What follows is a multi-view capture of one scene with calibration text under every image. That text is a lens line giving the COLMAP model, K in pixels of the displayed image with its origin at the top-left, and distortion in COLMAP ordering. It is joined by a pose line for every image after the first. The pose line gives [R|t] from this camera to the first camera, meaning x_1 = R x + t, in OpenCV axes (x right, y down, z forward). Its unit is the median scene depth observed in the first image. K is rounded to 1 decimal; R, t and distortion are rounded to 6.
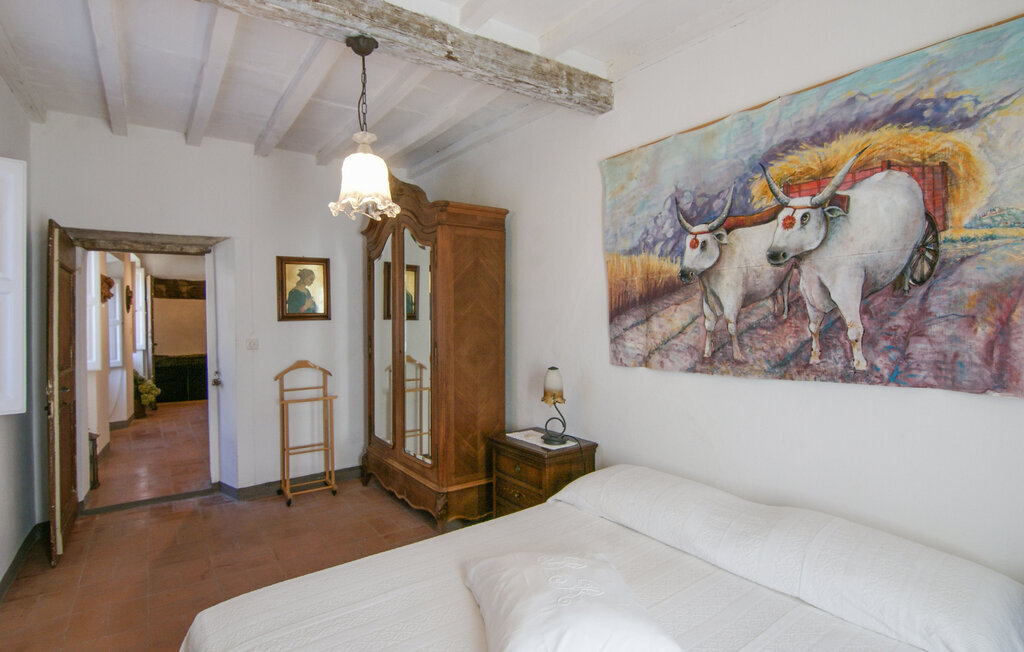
lens RADIAL K [[503.1, 0, 510.0], [0, 503.1, 312.6], [0, 0, 1]] dist [-0.003468, -0.009395]
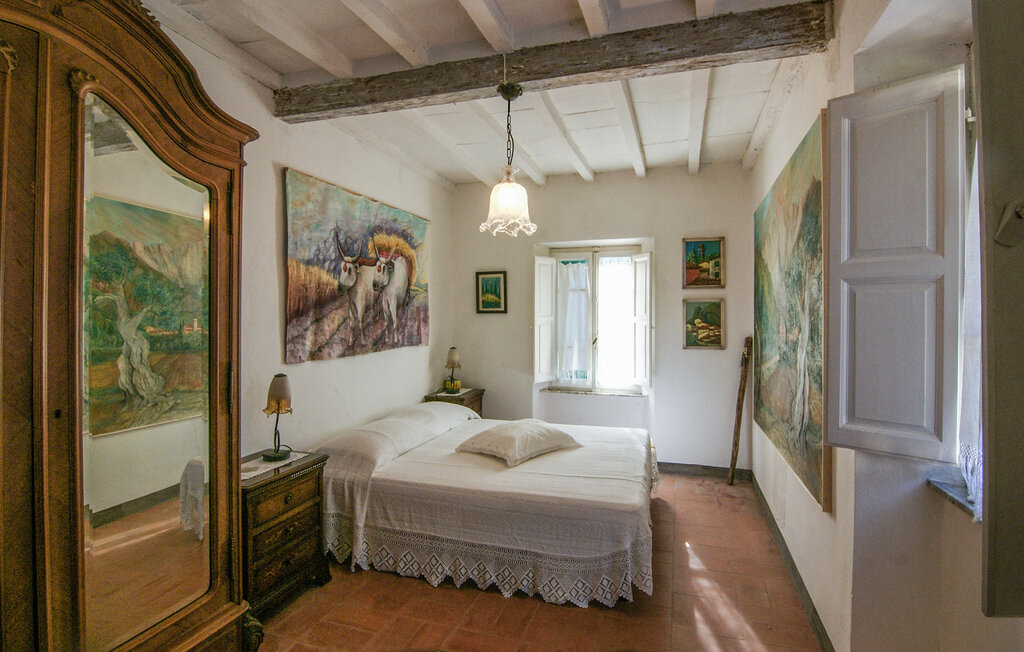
lens RADIAL K [[503.1, 0, 510.0], [0, 503.1, 312.6], [0, 0, 1]] dist [-0.003468, -0.009395]
pose [[-0.586851, 0.016281, 0.809531, -1.160057], [0.003219, 0.999837, -0.017774, 0.019892], [-0.809689, -0.007825, -0.586807, 1.560106]]
